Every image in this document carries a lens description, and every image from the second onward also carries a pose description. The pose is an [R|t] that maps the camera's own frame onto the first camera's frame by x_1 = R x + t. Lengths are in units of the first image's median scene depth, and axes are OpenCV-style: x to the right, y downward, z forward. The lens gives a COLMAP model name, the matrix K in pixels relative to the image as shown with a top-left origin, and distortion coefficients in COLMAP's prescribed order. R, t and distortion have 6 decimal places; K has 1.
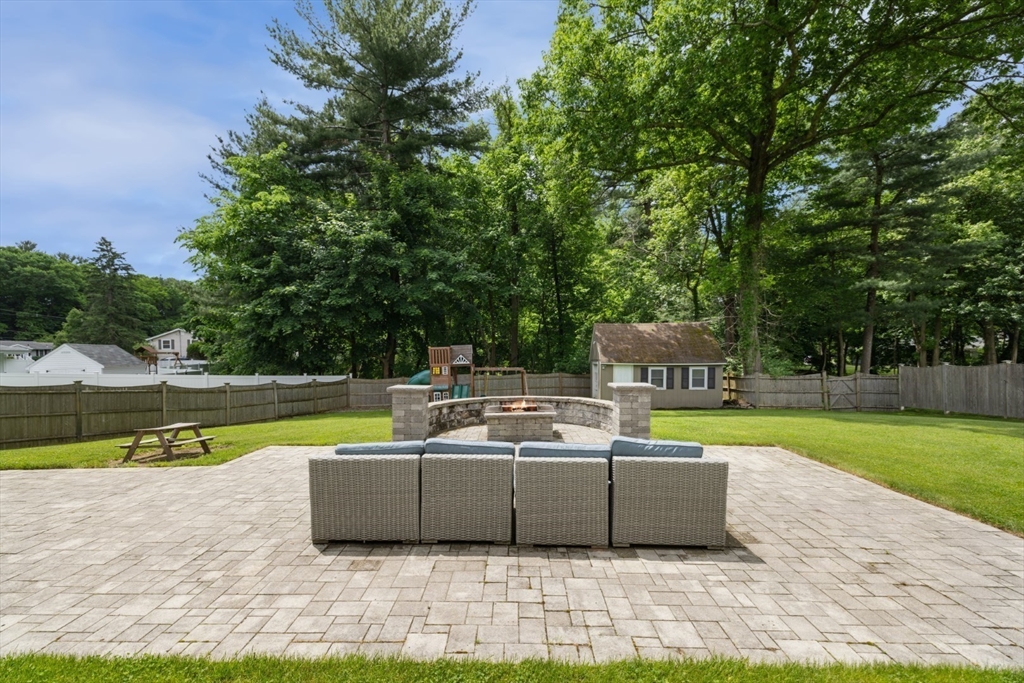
lens RADIAL K [[445.4, 0, 507.3], [0, 445.4, 360.5], [0, 0, 1]] dist [0.000350, 0.000120]
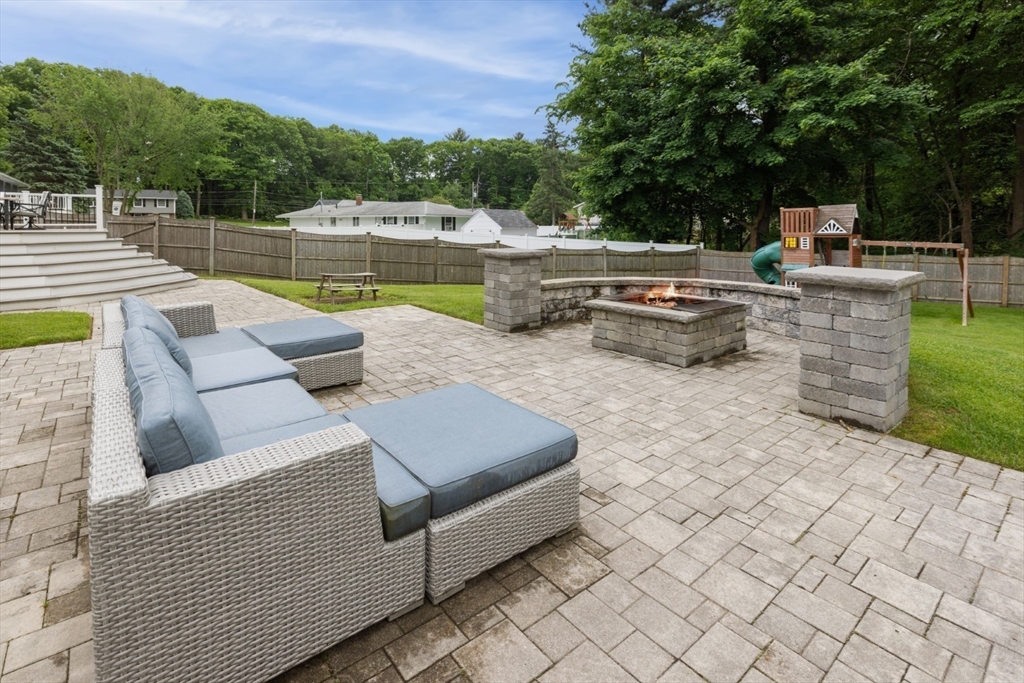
lens RADIAL K [[508.0, 0, 510.9], [0, 508.0, 232.2], [0, 0, 1]] dist [-0.003707, -0.000615]
pose [[0.647660, 0.024243, -0.761544, 0.151629], [-0.022142, 0.999670, 0.012993, 0.005851], [0.761608, 0.008447, 0.647983, 0.159446]]
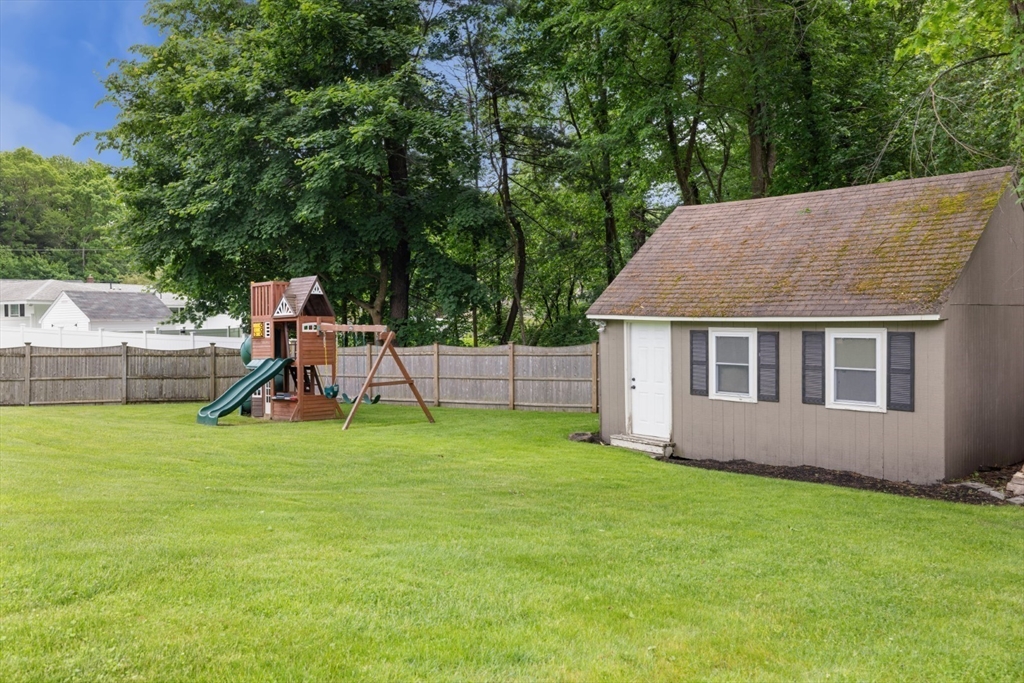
lens RADIAL K [[886.2, 0, 515.6], [0, 886.2, 302.4], [0, 0, 1]] dist [-0.012781, -0.005868]
pose [[0.712487, -0.010223, -0.701611, 0.716273], [-0.005947, 0.999770, -0.020606, 0.010752], [0.701660, 0.018854, 0.712262, 0.482299]]
